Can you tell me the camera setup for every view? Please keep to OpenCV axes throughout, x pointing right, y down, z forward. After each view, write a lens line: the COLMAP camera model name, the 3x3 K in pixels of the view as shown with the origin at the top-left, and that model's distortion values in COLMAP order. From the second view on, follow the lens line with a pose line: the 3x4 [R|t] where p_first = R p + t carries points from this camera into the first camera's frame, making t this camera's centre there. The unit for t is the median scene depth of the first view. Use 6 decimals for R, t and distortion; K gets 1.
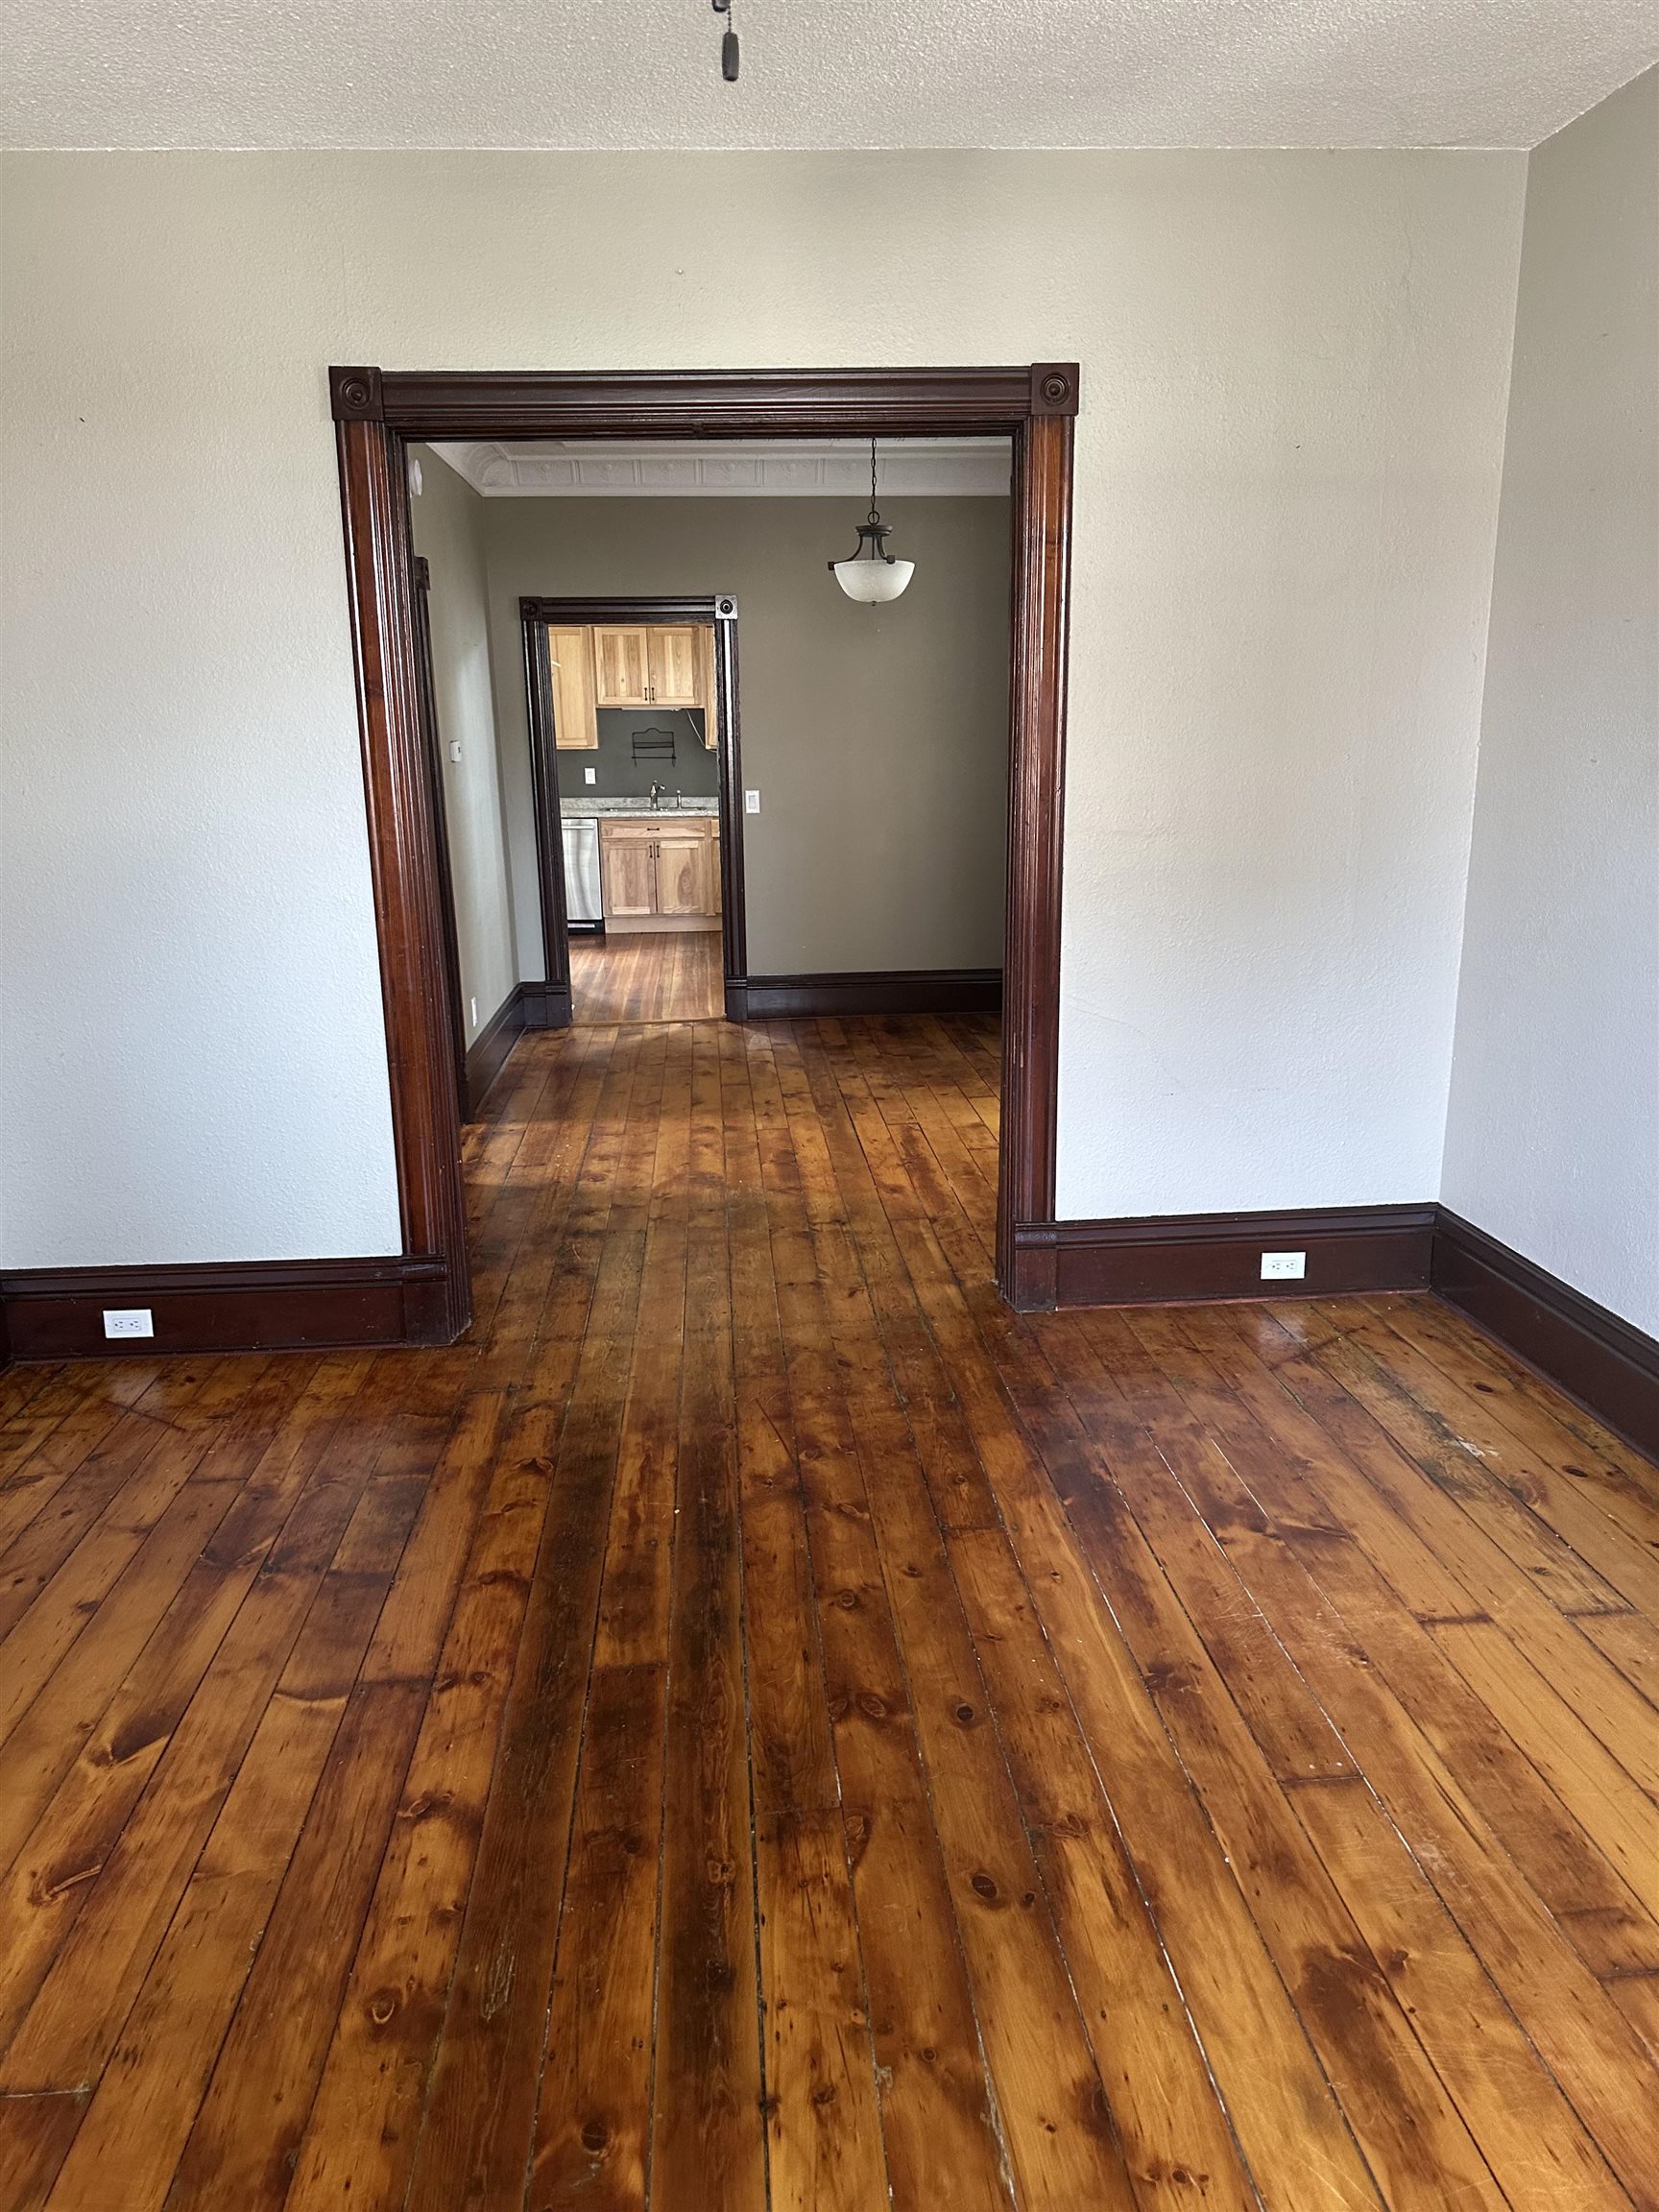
lens RADIAL K [[1551.7, 0, 832.9], [0, 1551.7, 1097.6], [0, 0, 1]] dist [0.081046, -0.117624]
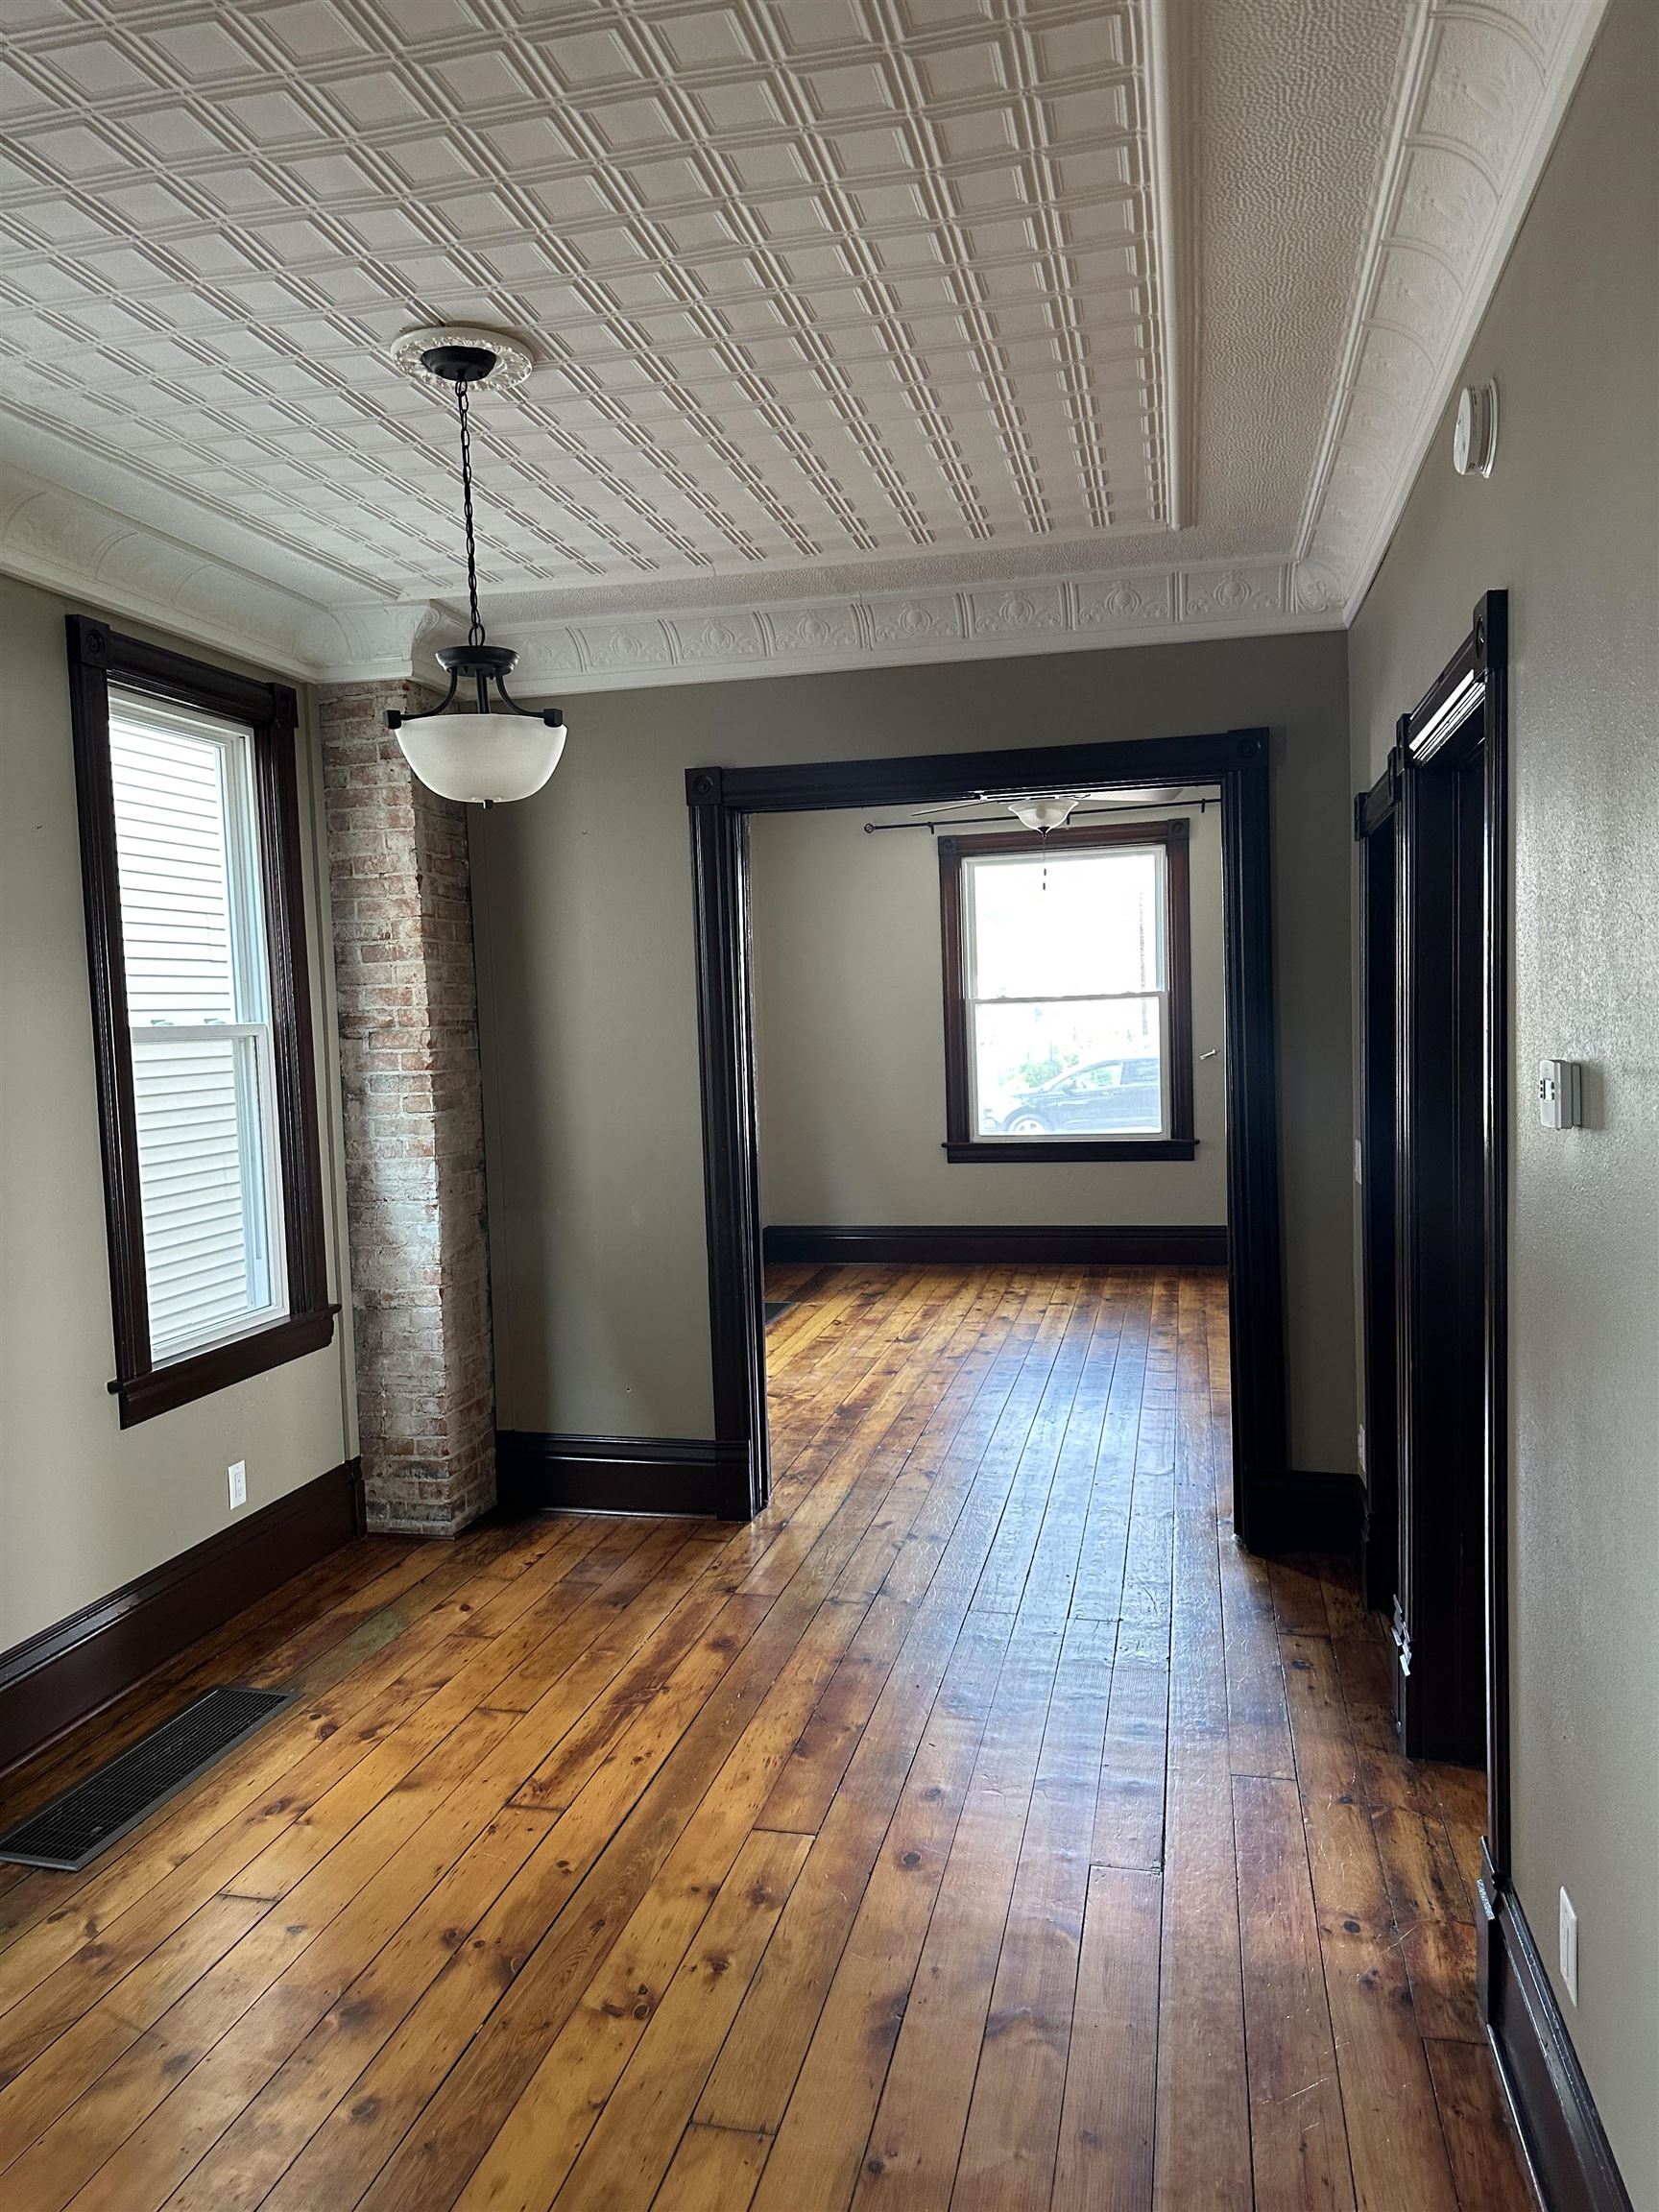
lens RADIAL K [[1547.7, 0, 829.5], [0, 1547.7, 1106.0], [0, 0, 1]] dist [0.093697, -0.112679]
pose [[-0.952346, 0.026213, 0.303892, -0.310887], [0.114930, 0.953708, 0.277908, -0.496164], [-0.282539, 0.299591, -0.911272, 2.046939]]
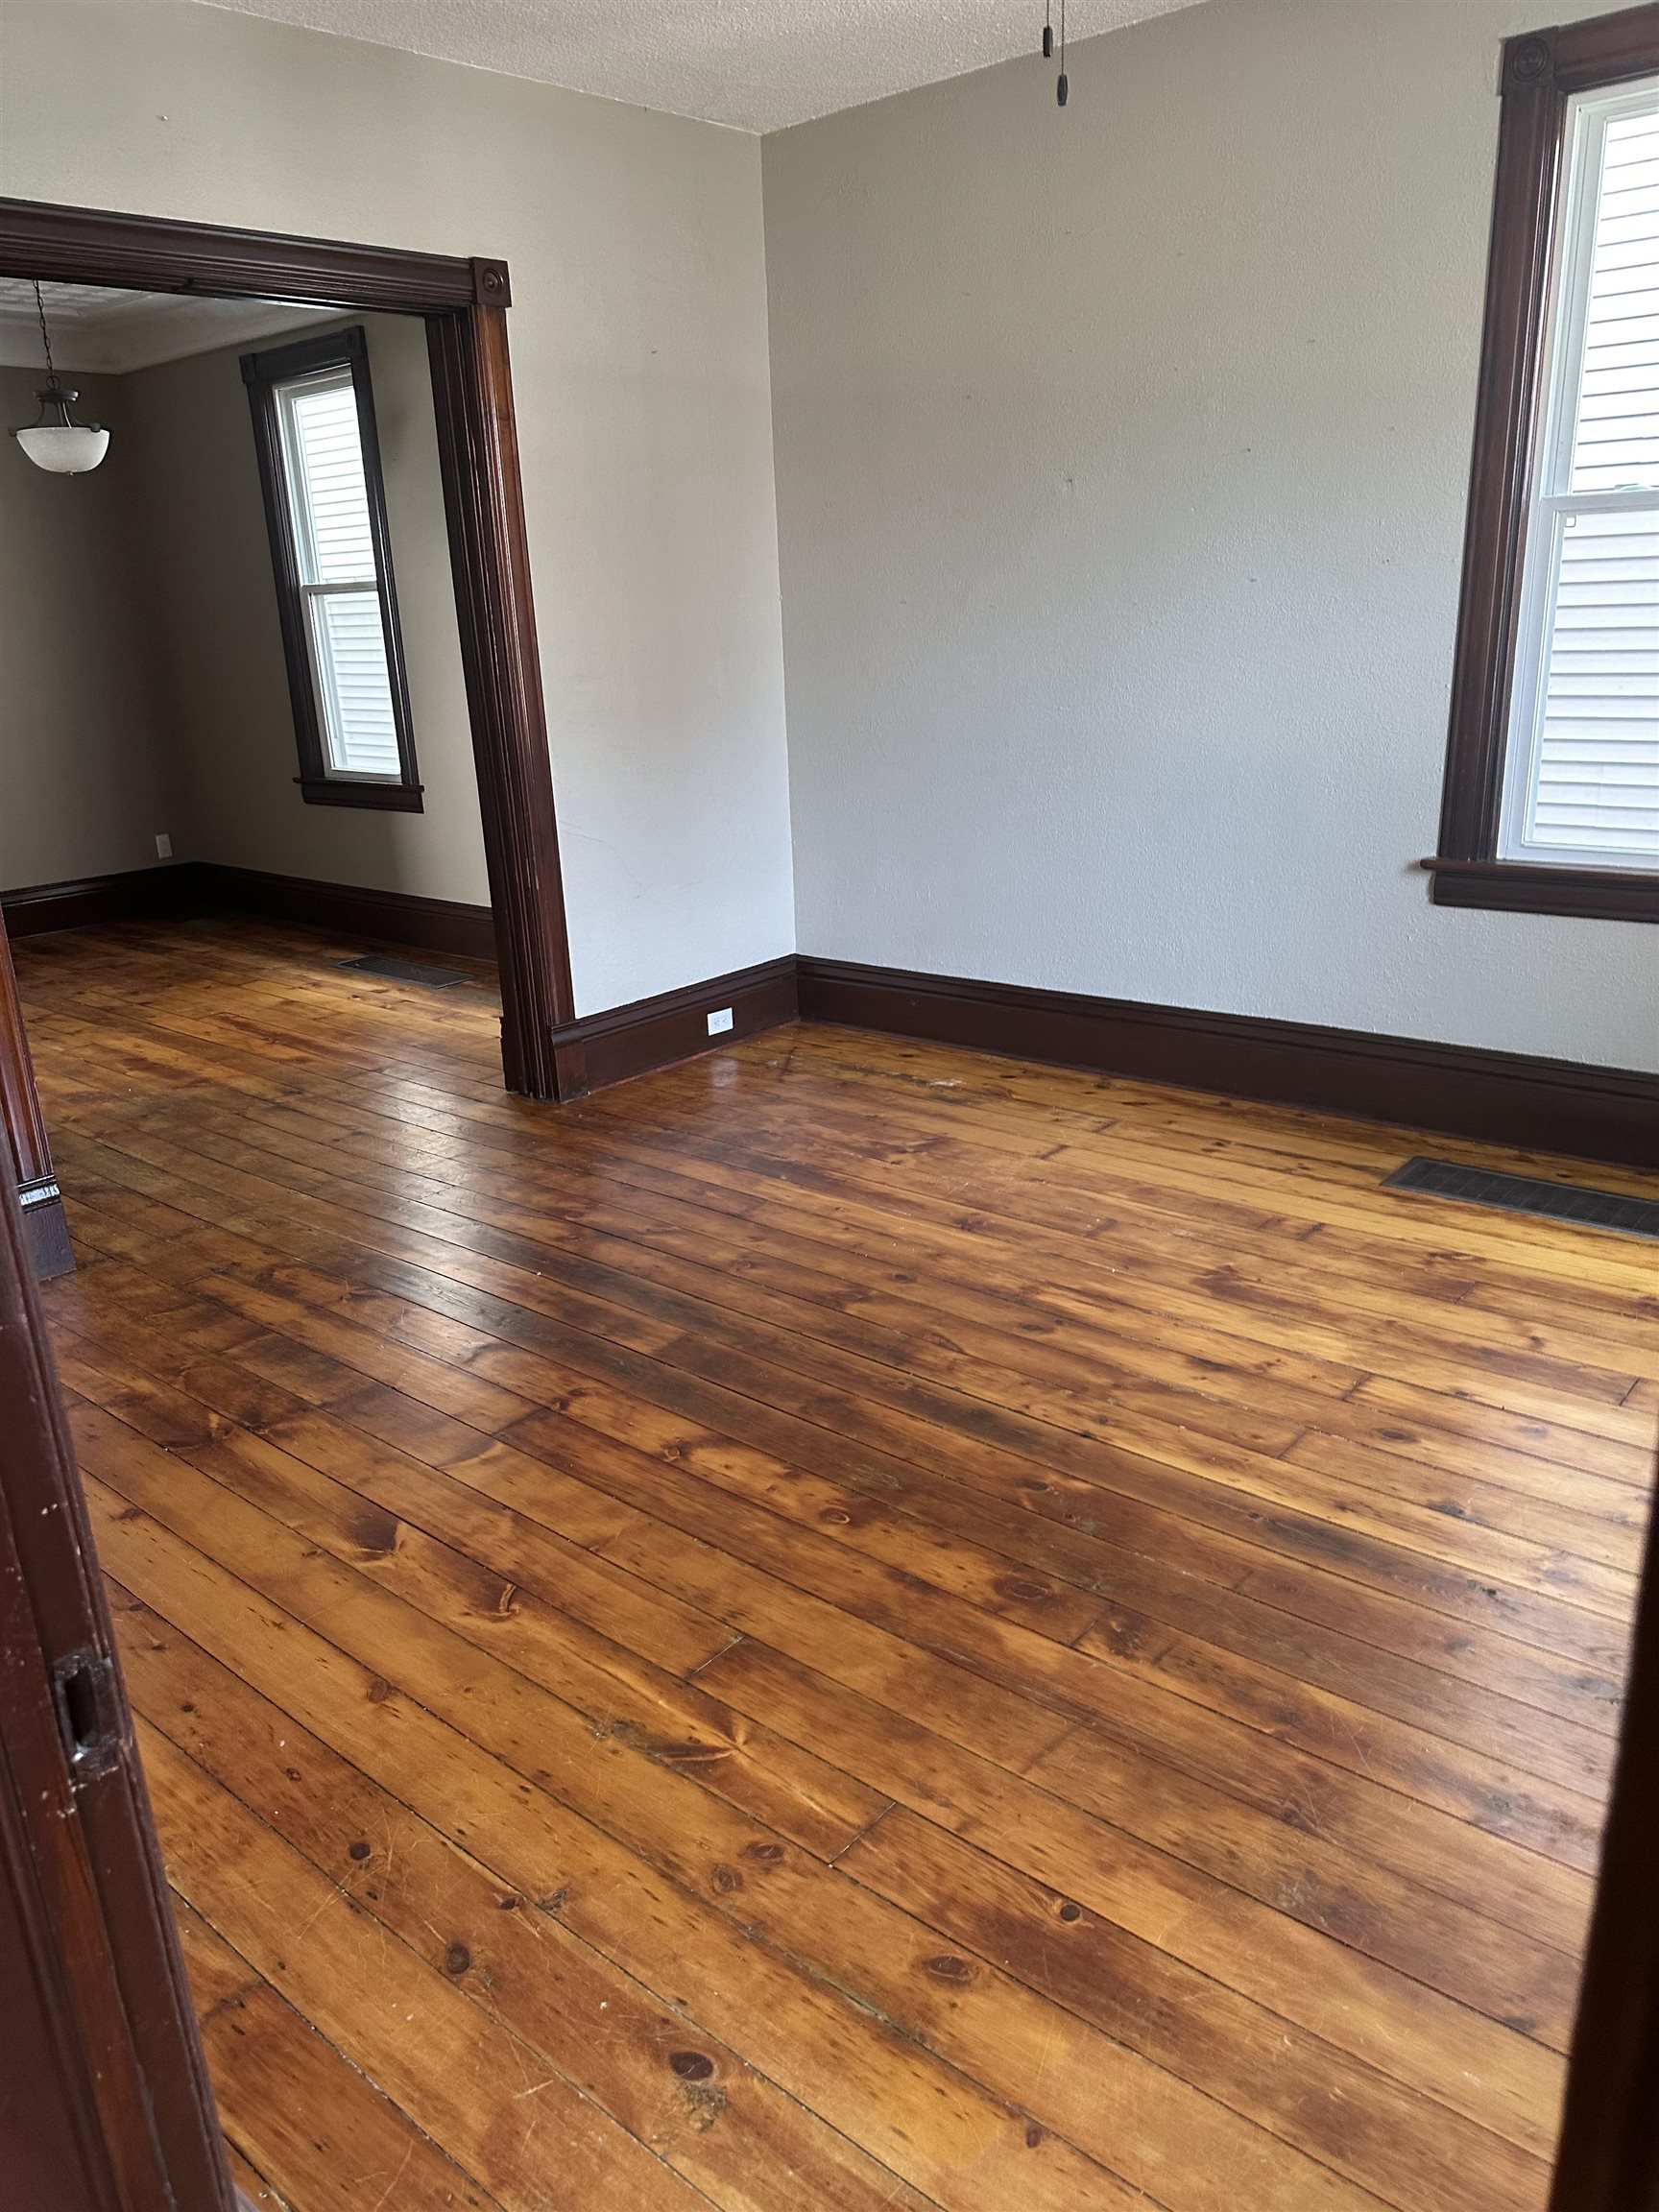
lens RADIAL K [[1547.7, 0, 829.5], [0, 1547.7, 1106.0], [0, 0, 1]] dist [0.093697, -0.112679]
pose [[0.714201, -0.229688, 0.661181, -0.516136], [0.193949, 0.972577, 0.128363, 0.030583], [-0.672533, 0.036559, 0.739164, 0.003423]]
